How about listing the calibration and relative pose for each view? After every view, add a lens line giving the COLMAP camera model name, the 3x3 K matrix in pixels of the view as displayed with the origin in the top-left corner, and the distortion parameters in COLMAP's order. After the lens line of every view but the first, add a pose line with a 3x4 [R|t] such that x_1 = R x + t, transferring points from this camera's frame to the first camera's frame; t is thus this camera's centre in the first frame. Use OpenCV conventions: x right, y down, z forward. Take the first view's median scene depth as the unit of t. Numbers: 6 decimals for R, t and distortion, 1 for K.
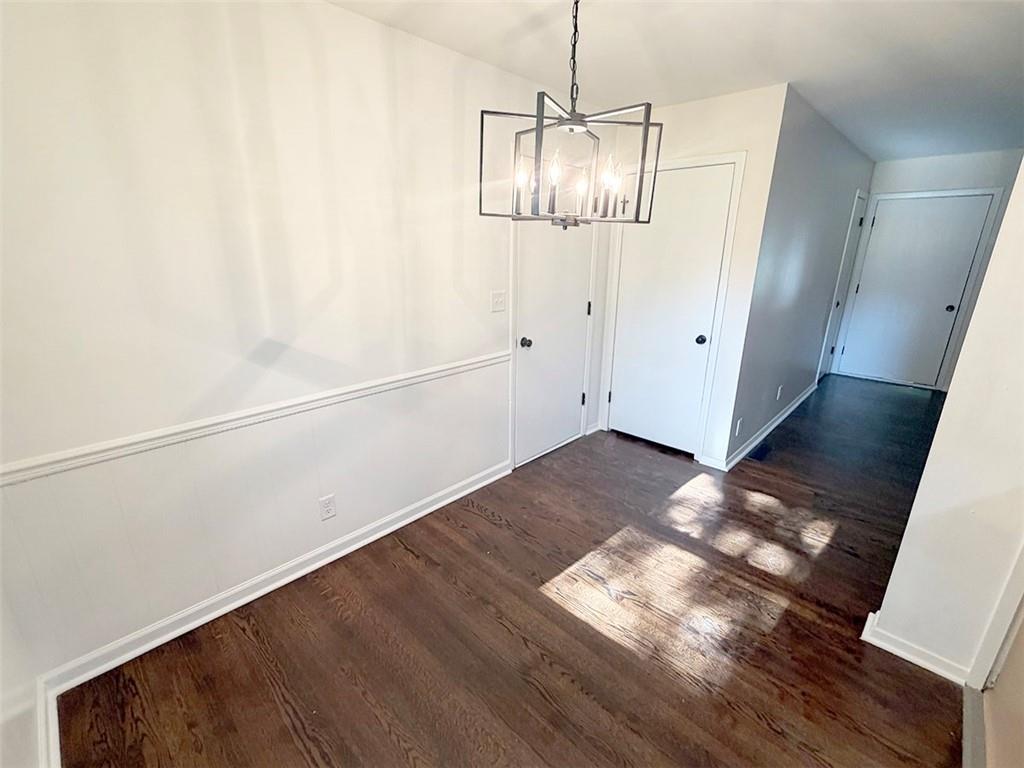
lens RADIAL K [[453.2, 0, 509.7], [0, 453.2, 384.1], [0, 0, 1]] dist [0.000756, -0.001165]
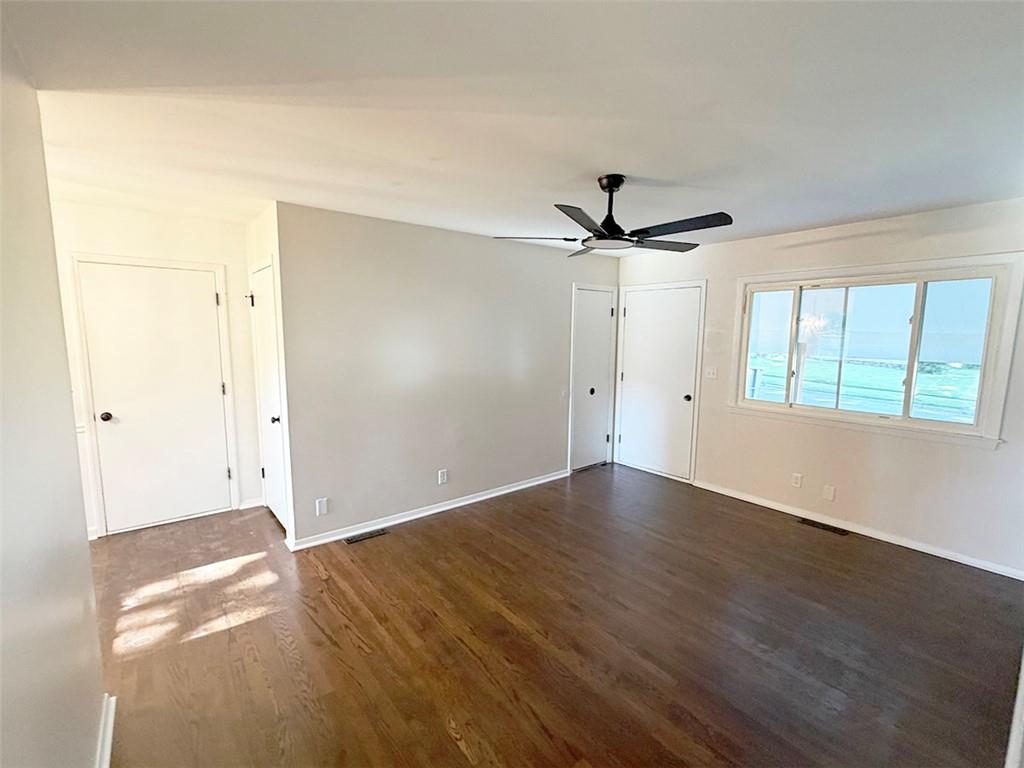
lens RADIAL K [[453.2, 0, 513.3], [0, 453.2, 385.0], [0, 0, 1]] dist [0.000756, -0.001165]
pose [[0.992452, 0.020962, -0.120827, 1.376703], [-0.041919, 0.983920, -0.173621, -0.020654], [0.115245, 0.177375, 0.977372, 0.014163]]
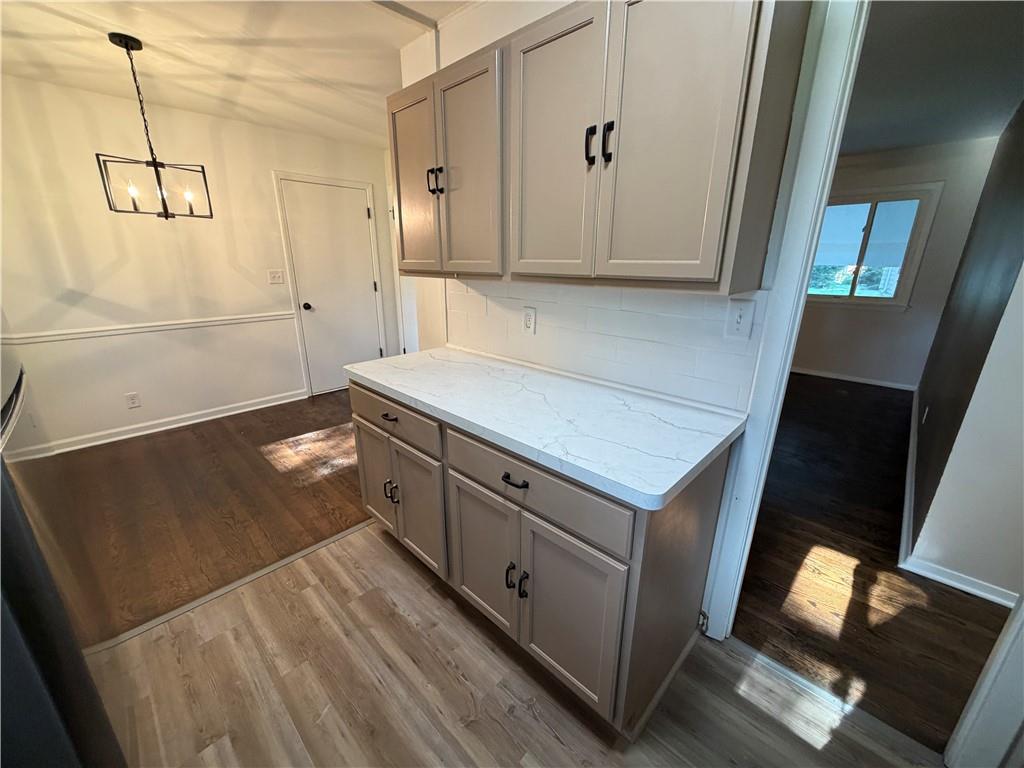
lens RADIAL K [[408.3, 0, 509.7], [0, 408.3, 387.7], [0, 0, 1]] dist [-0.002326, 0.000645]
pose [[0.999996, 0.000682, -0.002804, 0.825582], [-0.000647, 0.999922, 0.012507, 0.183685], [0.002812, -0.012506, 0.999918, -0.385963]]
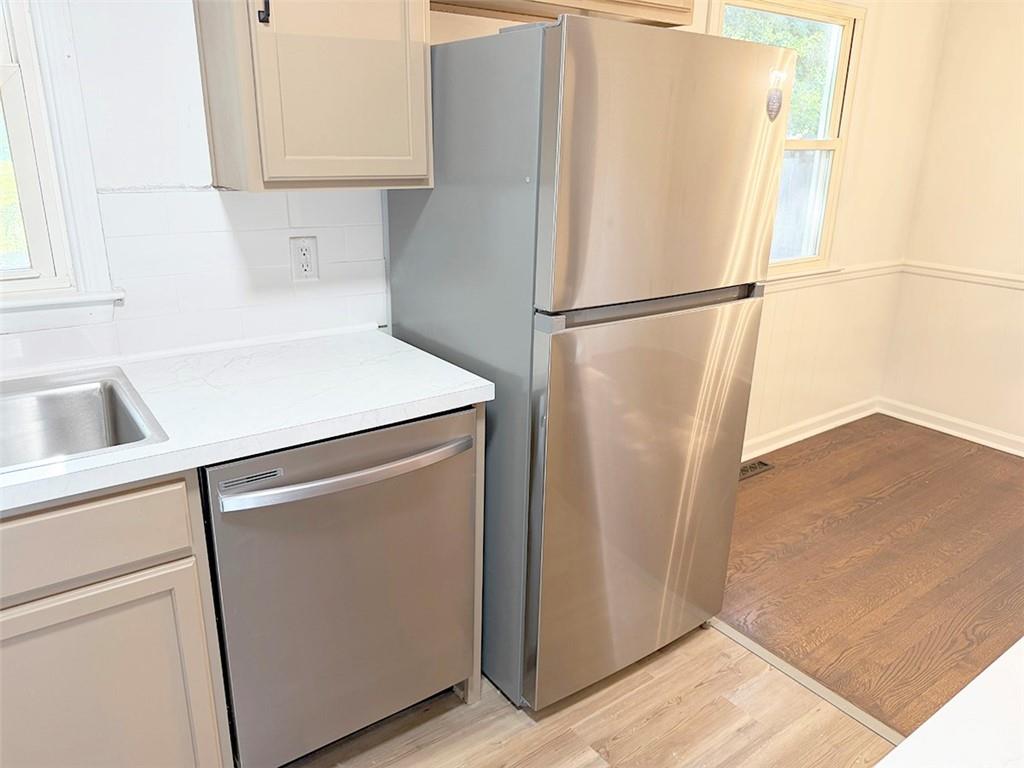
lens RADIAL K [[728.4, 0, 509.0], [0, 728.4, 384.3], [0, 0, 1]] dist [-0.000199, -0.013070]
pose [[-0.175085, 0.298245, -0.938294, 1.046796], [-0.314310, 0.886215, 0.340341, 0.077266], [0.933035, 0.354504, -0.061421, -0.074886]]
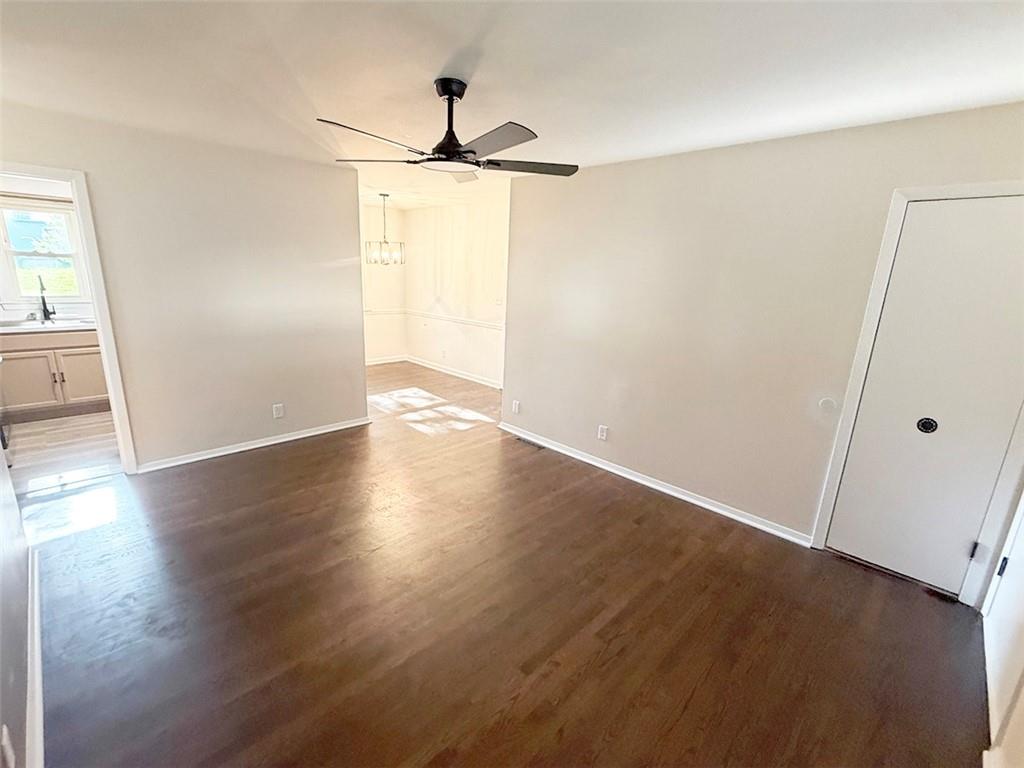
lens RADIAL K [[453.2, 0, 510.0], [0, 453.2, 386.1], [0, 0, 1]] dist [0.000756, -0.001165]
pose [[-0.014504, 0.243294, -0.969844, 2.382886], [-0.336474, 0.912192, 0.233864, -0.361442], [0.941581, 0.329719, 0.068632, 1.137099]]
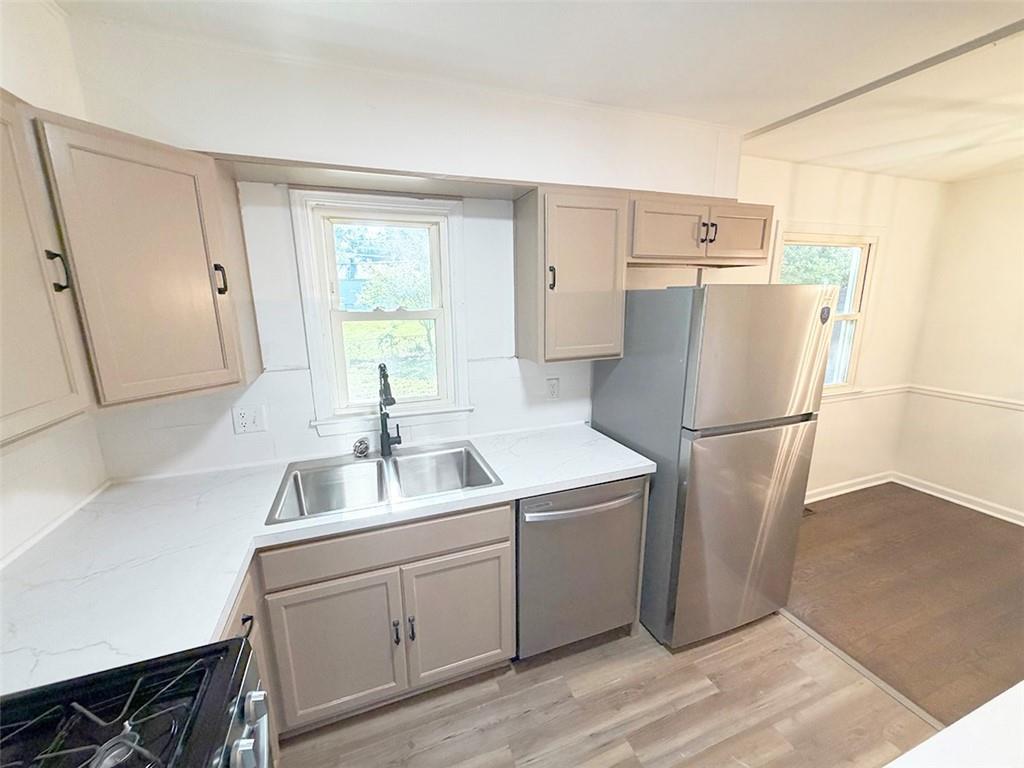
lens RADIAL K [[408.3, 0, 509.5], [0, 408.3, 387.6], [0, 0, 1]] dist [-0.002326, 0.000645]
pose [[-0.433408, 0.190651, -0.880801, 1.134162], [-0.263192, 0.907980, 0.326041, 0.024000], [0.861909, 0.373129, -0.343348, -0.154254]]
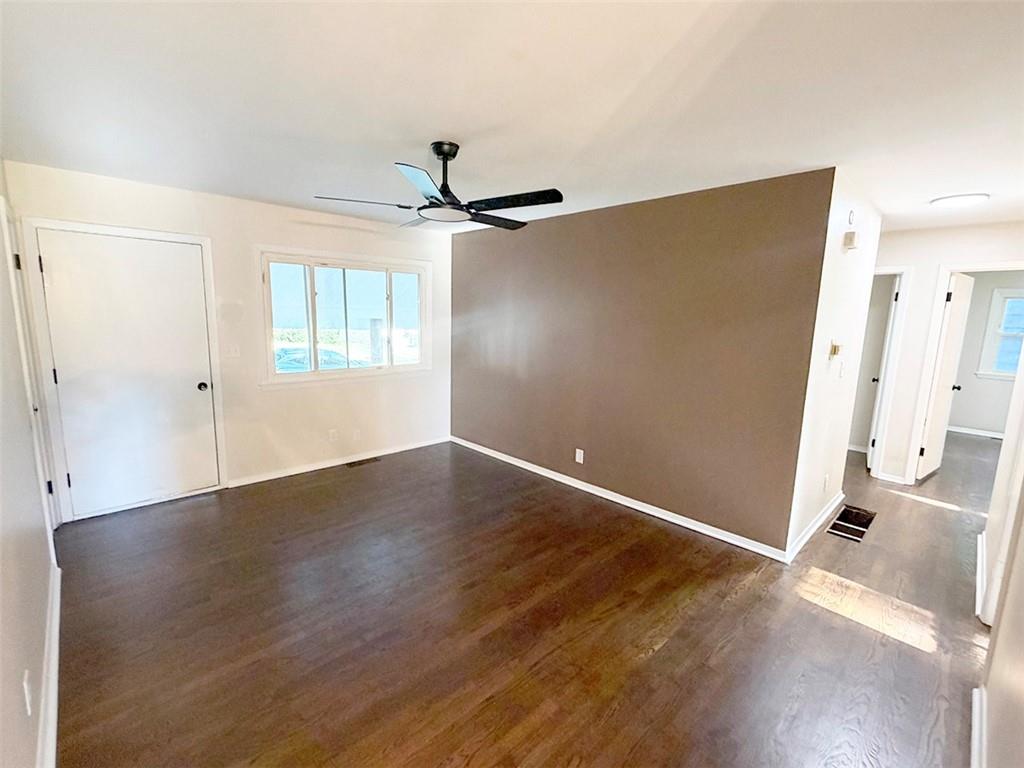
lens RADIAL K [[453.2, 0, 511.8], [0, 453.2, 383.6], [0, 0, 1]] dist [0.000756, -0.001165]
pose [[0.037179, -0.151615, 0.987740, 0.459614], [0.271214, 0.952855, 0.136051, -0.256429], [-0.961801, 0.262831, 0.076546, 0.839400]]
